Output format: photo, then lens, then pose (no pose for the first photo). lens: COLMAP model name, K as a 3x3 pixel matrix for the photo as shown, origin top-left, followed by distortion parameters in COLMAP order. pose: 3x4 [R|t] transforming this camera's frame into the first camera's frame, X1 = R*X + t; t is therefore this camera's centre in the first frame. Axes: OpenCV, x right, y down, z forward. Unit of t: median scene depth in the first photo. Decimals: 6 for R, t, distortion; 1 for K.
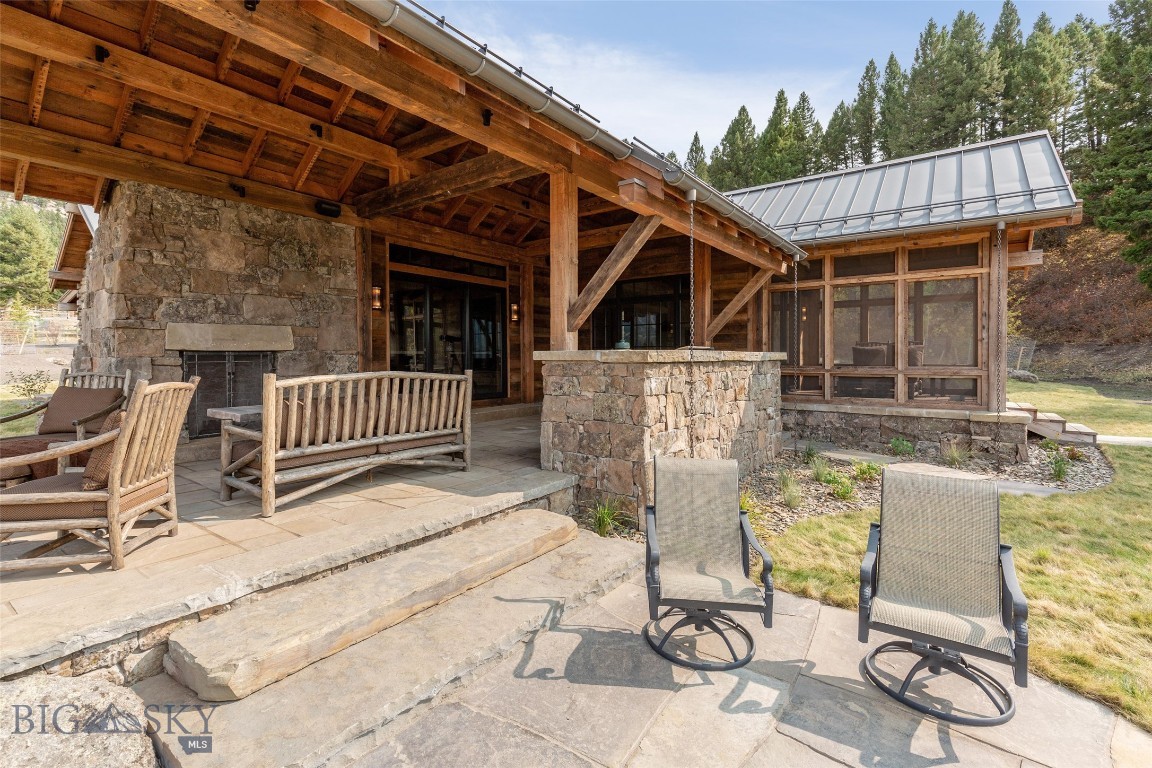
lens RADIAL K [[532.0, 0, 571.3], [0, 532.0, 355.8], [0, 0, 1]] dist [0.001873, 0.000263]
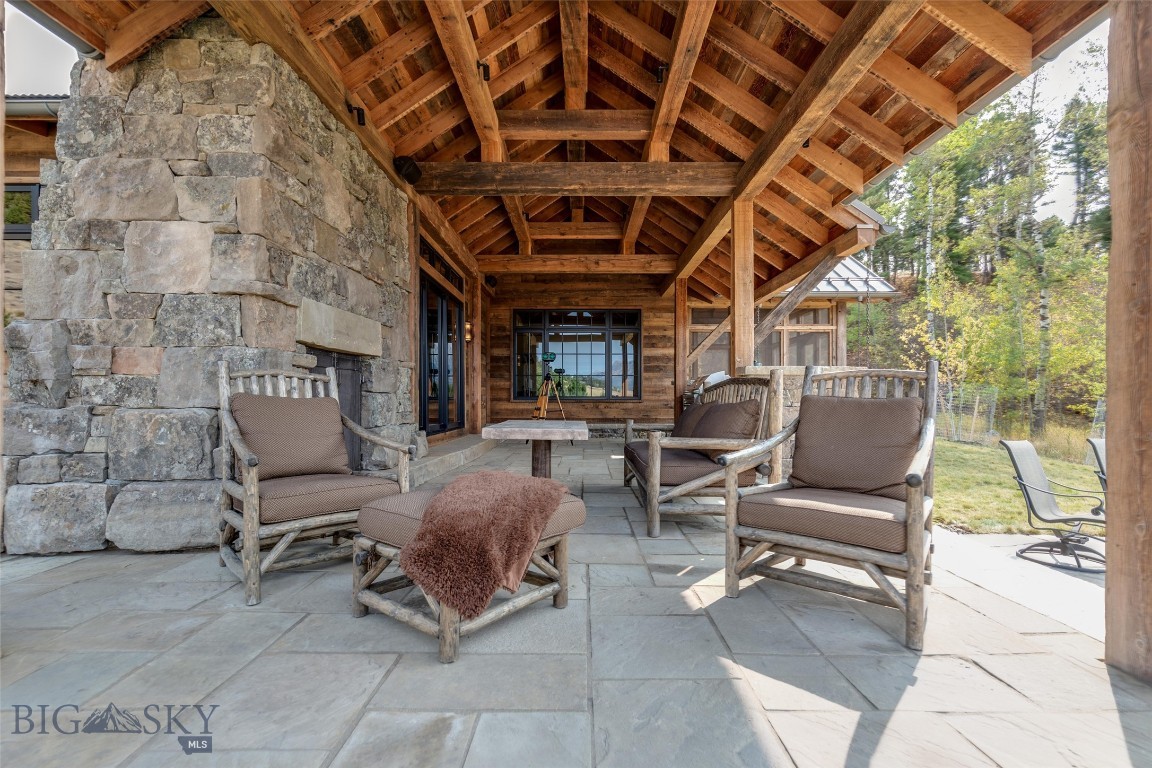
lens RADIAL K [[532.0, 0, 569.6], [0, 532.0, 392.7], [0, 0, 1]] dist [0.001873, 0.000263]
pose [[0.802335, 0.012232, 0.596749, -0.679157], [-0.005663, 0.999901, -0.012882, 0.041807], [-0.596847, 0.006956, 0.802325, 0.257656]]
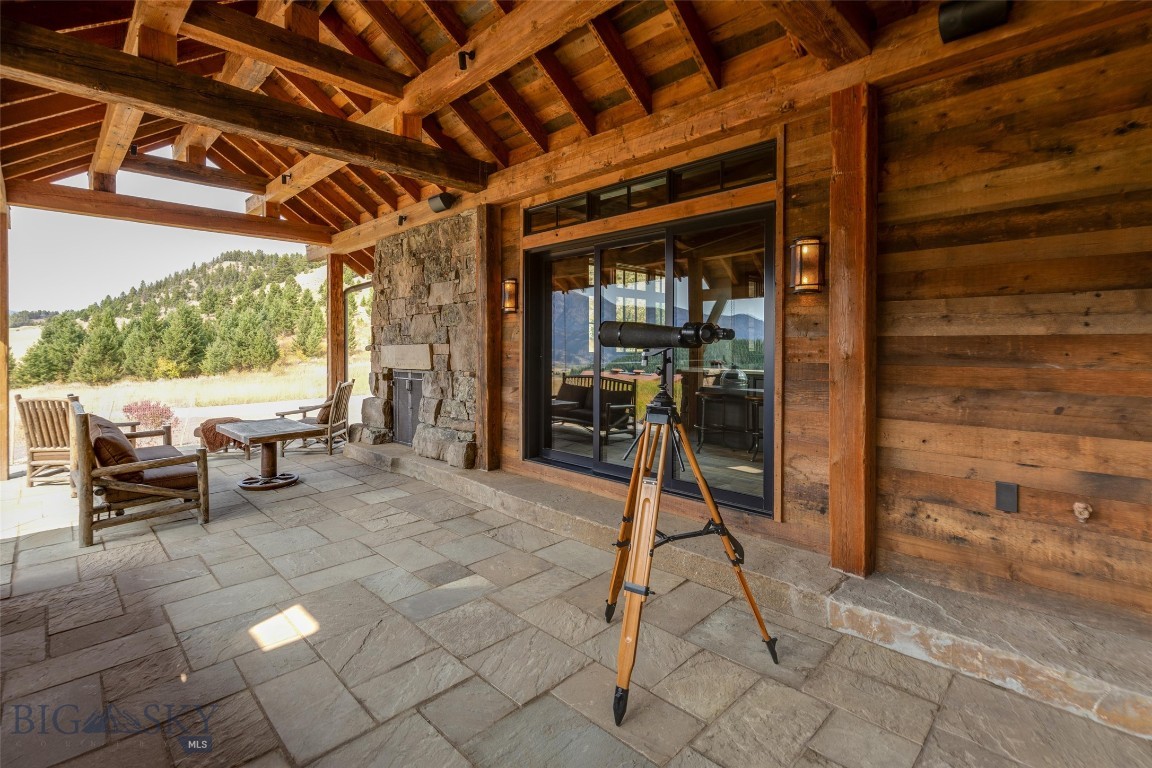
lens RADIAL K [[532.0, 0, 572.5], [0, 532.0, 353.4], [0, 0, 1]] dist [0.001873, 0.000263]
pose [[-0.149223, 0.011498, -0.988737, 0.323546], [0.002259, 0.999934, 0.011287, -0.043158], [0.988801, -0.000550, -0.149239, 1.235708]]
